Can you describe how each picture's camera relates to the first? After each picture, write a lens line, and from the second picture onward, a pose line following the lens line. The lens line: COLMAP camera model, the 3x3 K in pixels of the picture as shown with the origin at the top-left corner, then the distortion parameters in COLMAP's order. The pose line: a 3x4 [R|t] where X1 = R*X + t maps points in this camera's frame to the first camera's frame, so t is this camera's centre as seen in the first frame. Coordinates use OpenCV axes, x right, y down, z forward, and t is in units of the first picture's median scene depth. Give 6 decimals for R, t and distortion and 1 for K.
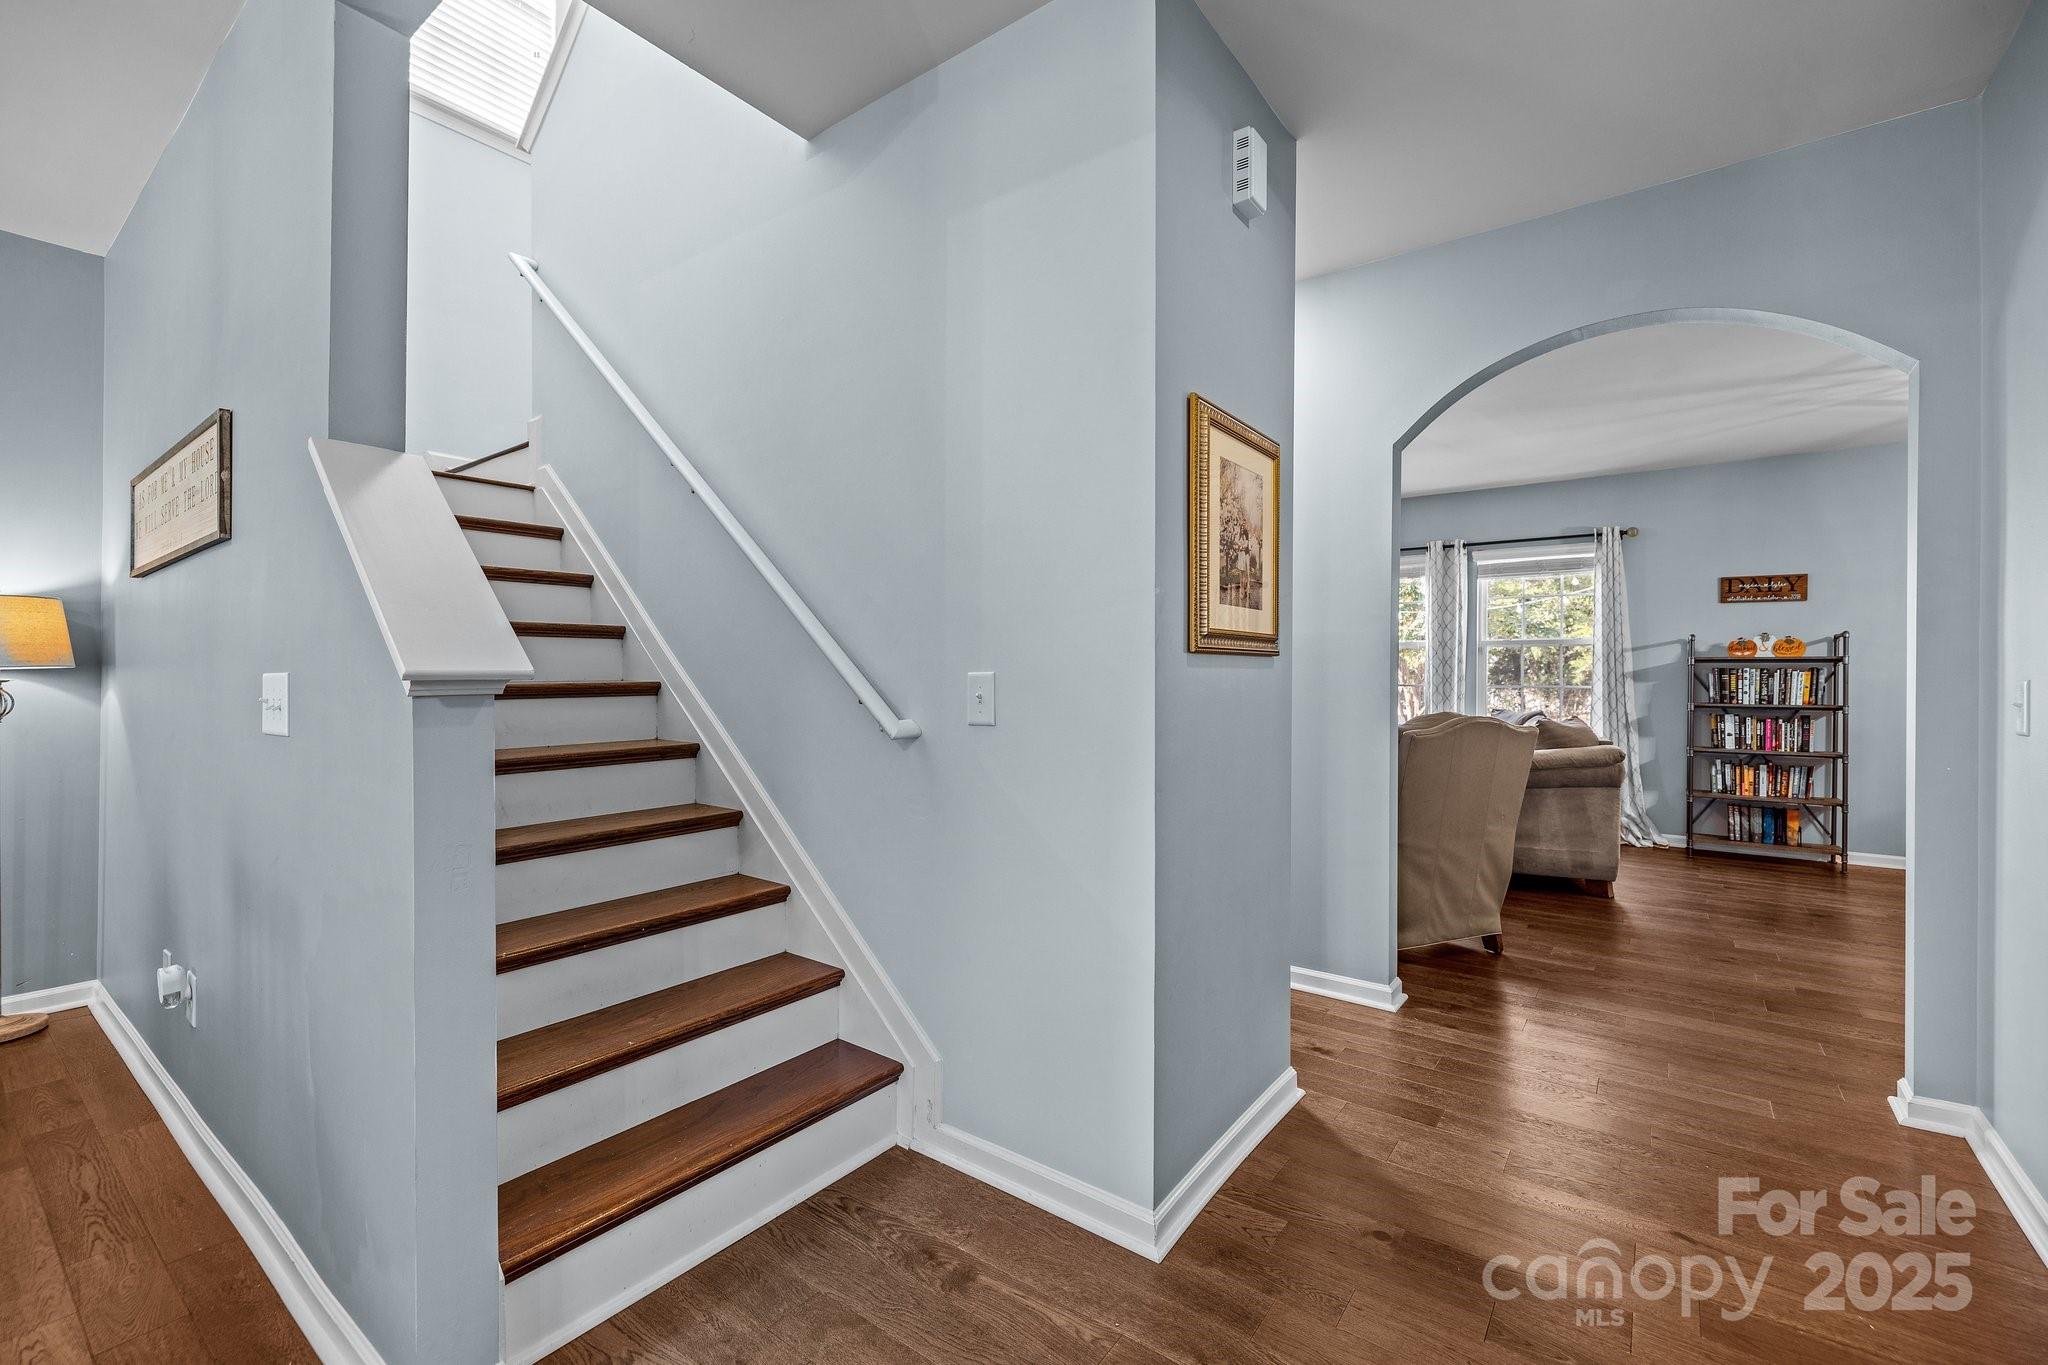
lens RADIAL K [[879.2, 0, 1016.2], [0, 879.2, 673.5], [0, 0, 1]] dist [0.003345, -0.001512]
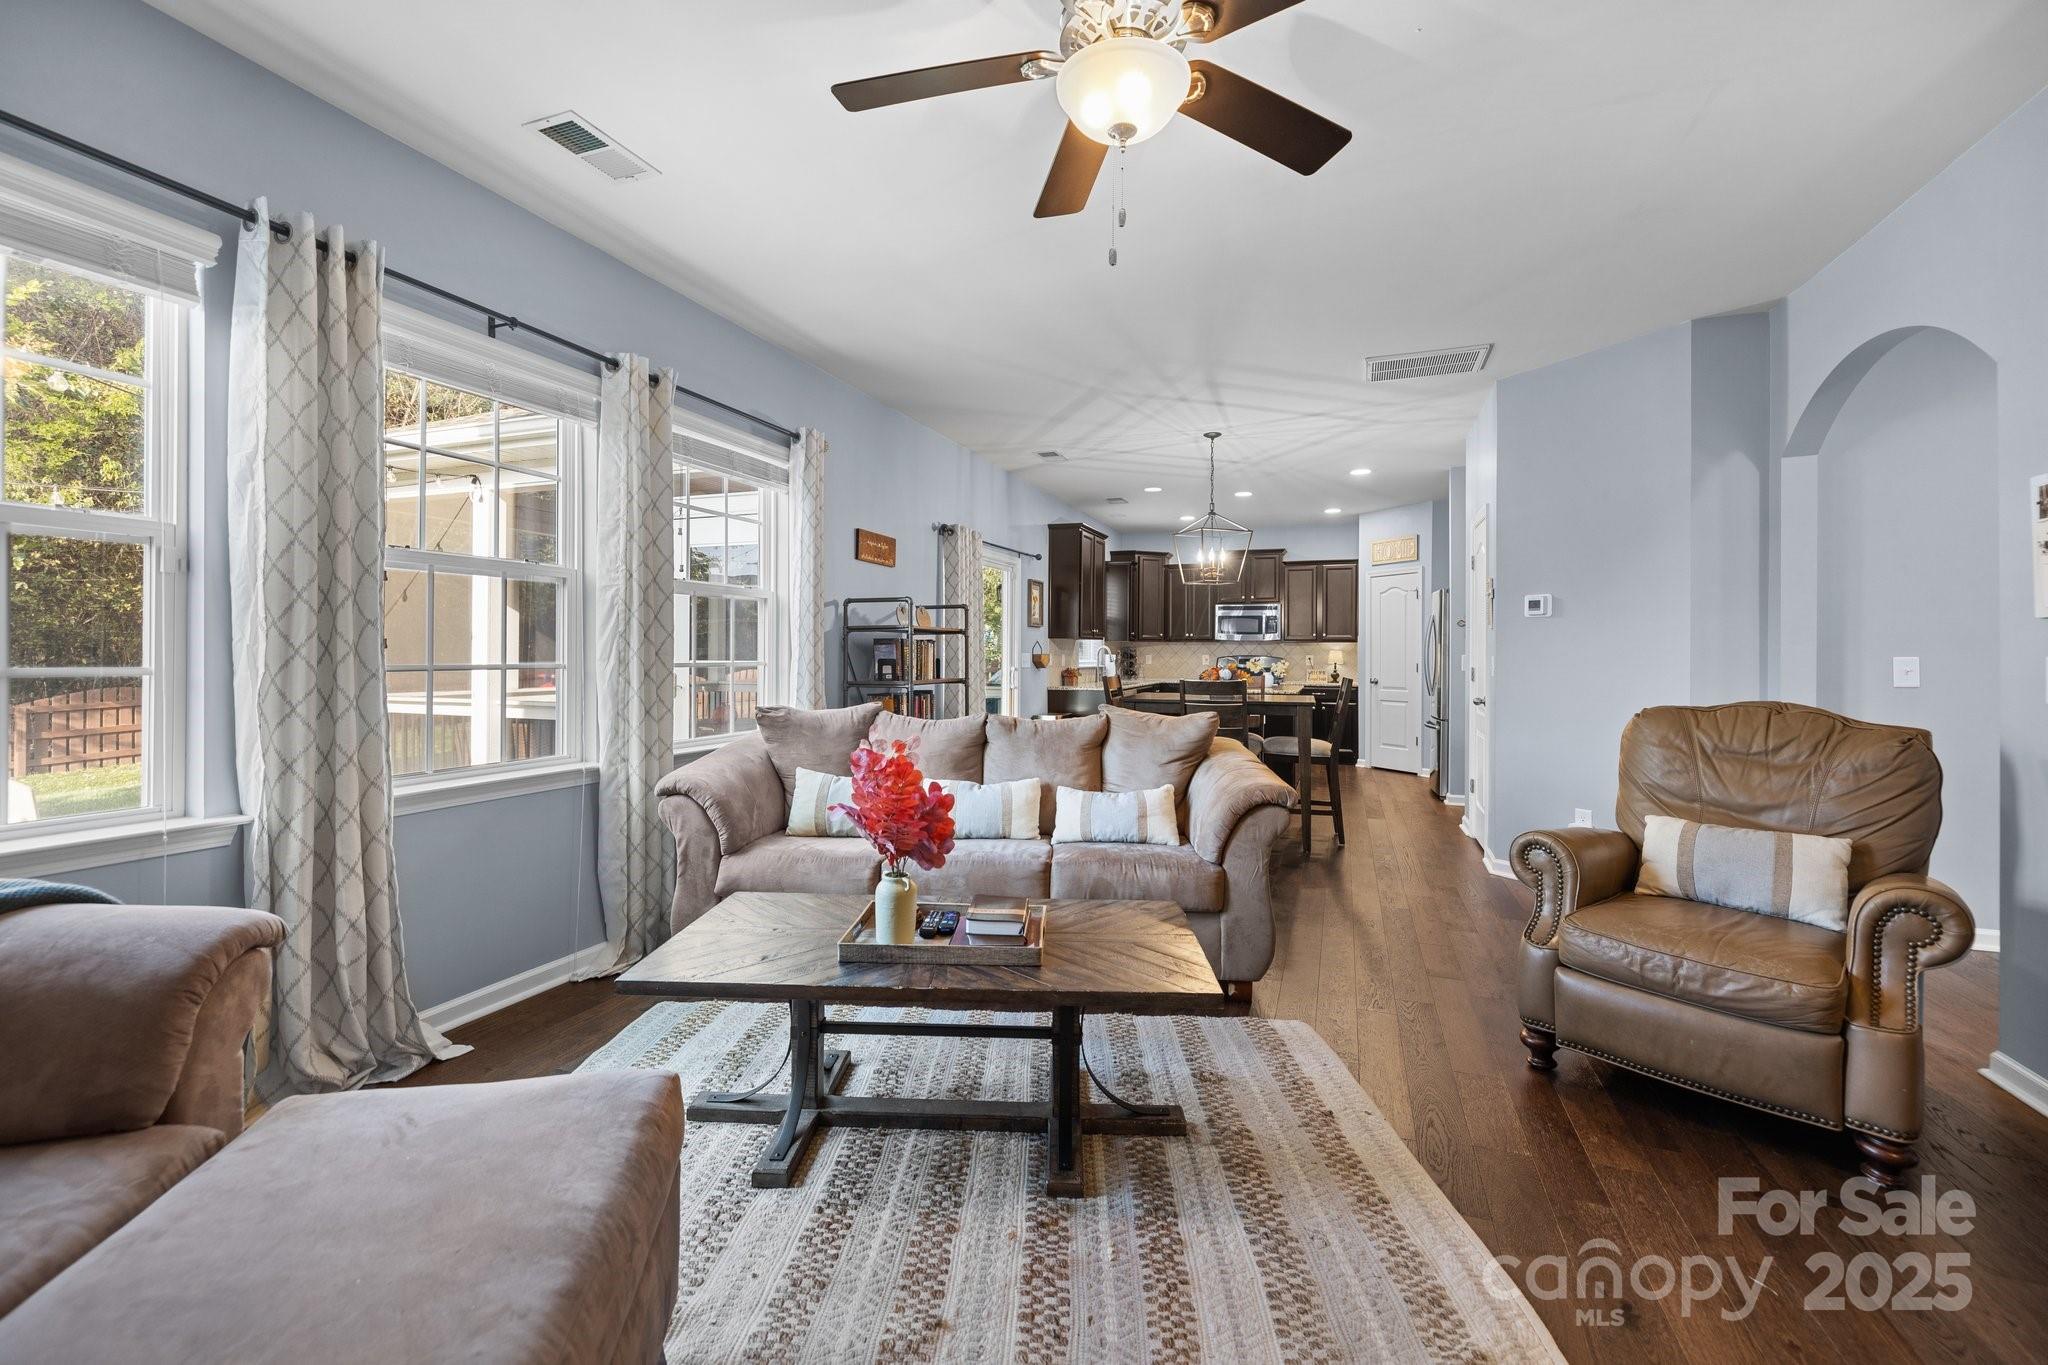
lens RADIAL K [[879.2, 0, 1012.3], [0, 879.2, 643.8], [0, 0, 1]] dist [0.003345, -0.001512]
pose [[-0.290181, 0.002740, 0.956968, -0.034432], [-0.007235, 0.999961, -0.005057, 0.002491], [-0.956945, -0.008391, -0.290150, 1.152499]]
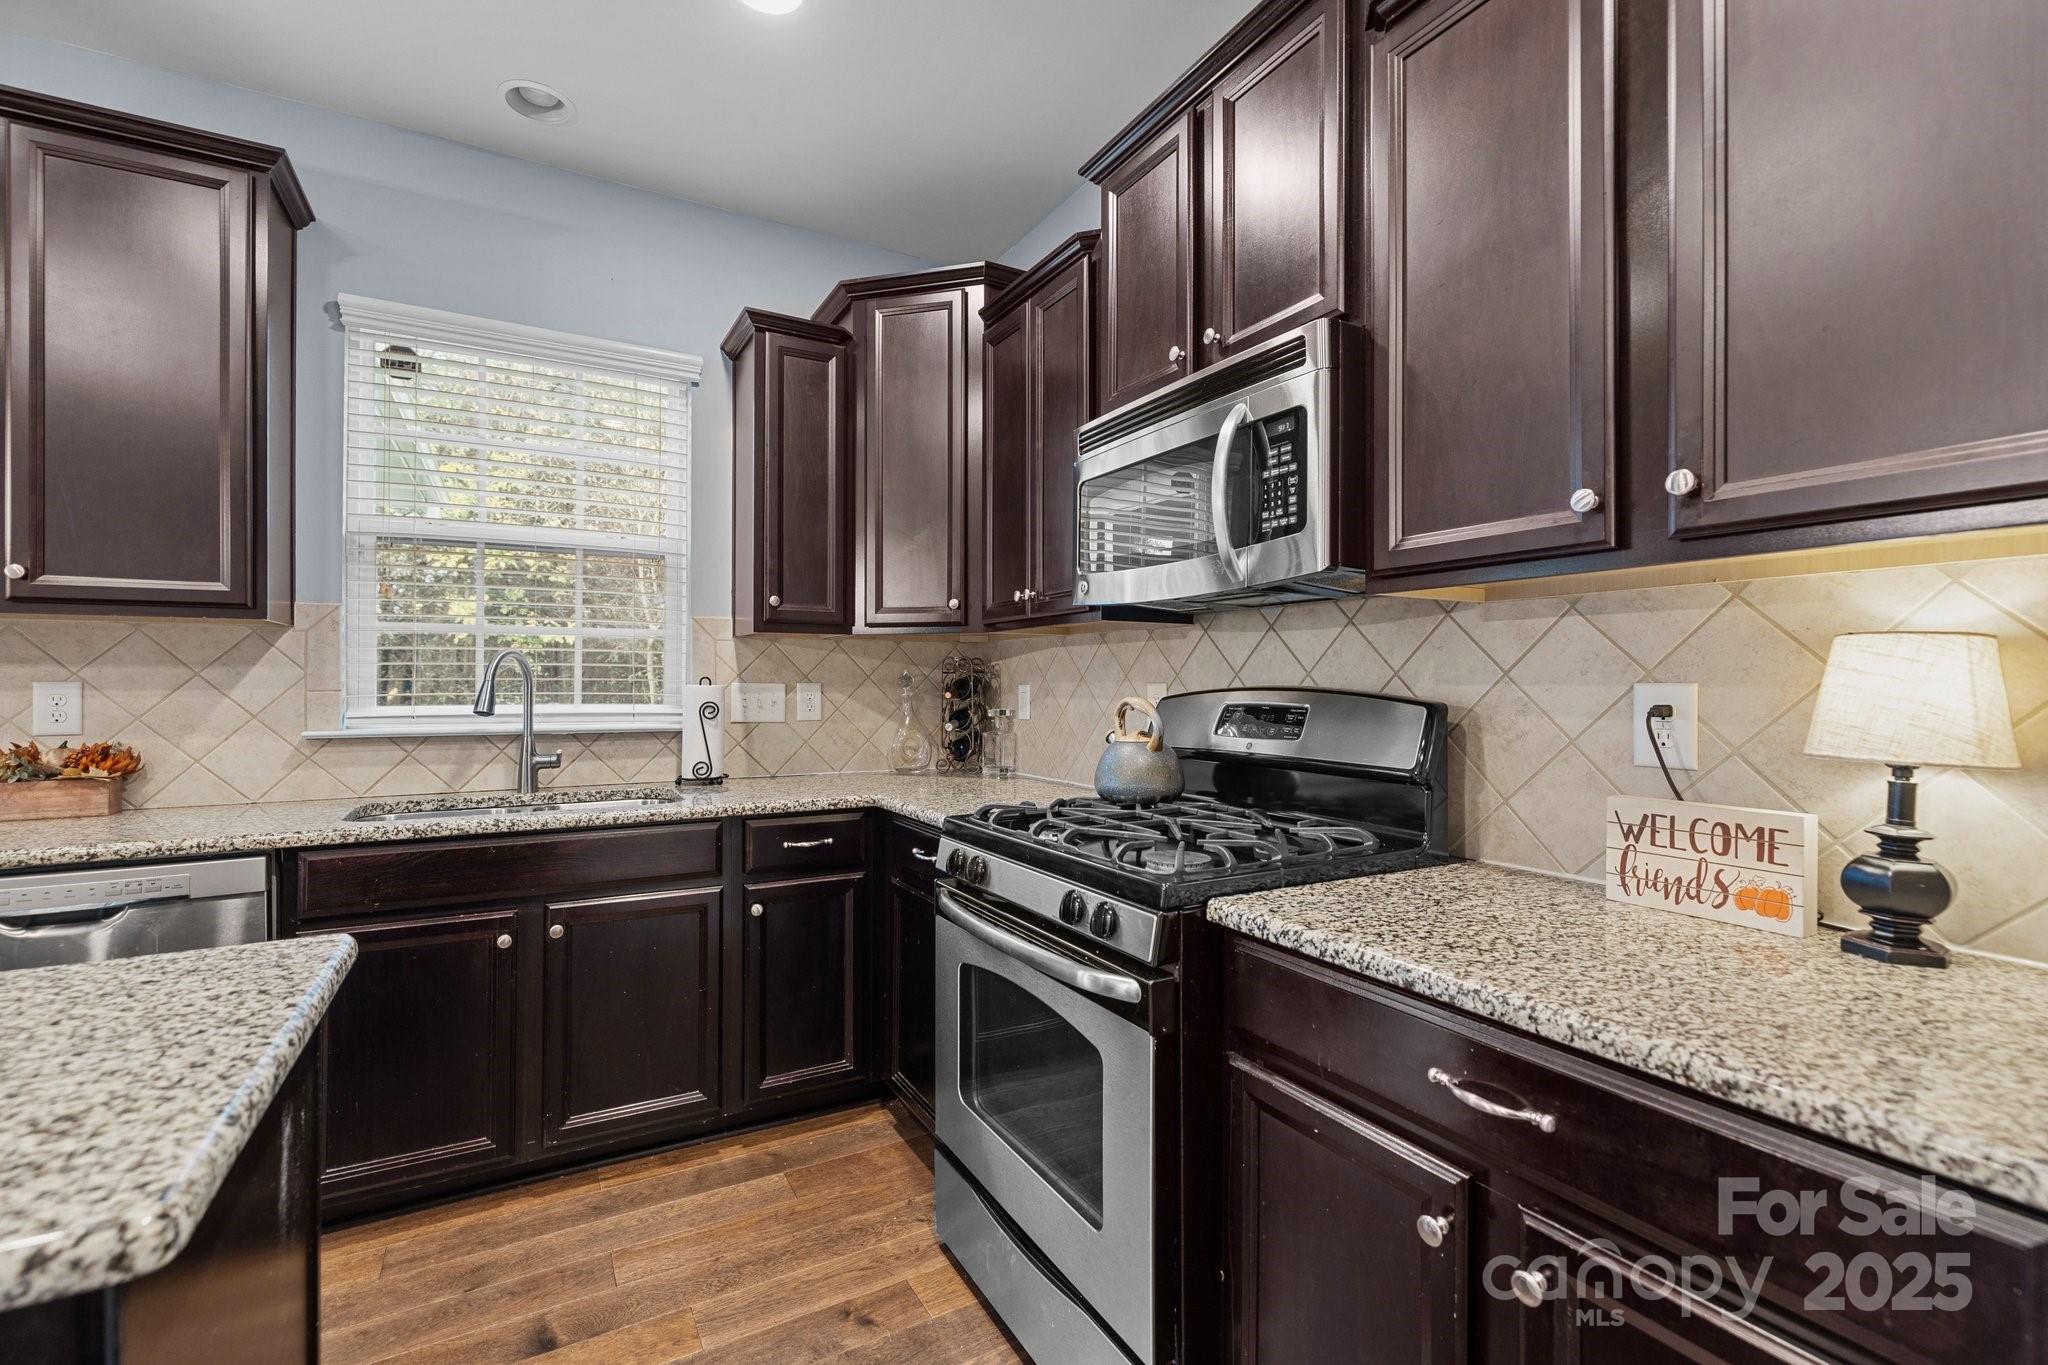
lens RADIAL K [[879.2, 0, 1014.3], [0, 879.2, 676.3], [0, 0, 1]] dist [0.003345, -0.001512]
pose [[0.393485, 0.000791, 0.919331, 1.192487], [0.001603, 0.999998, -0.001546, 0.010008], [-0.919330, 0.002082, 0.393483, 0.148868]]
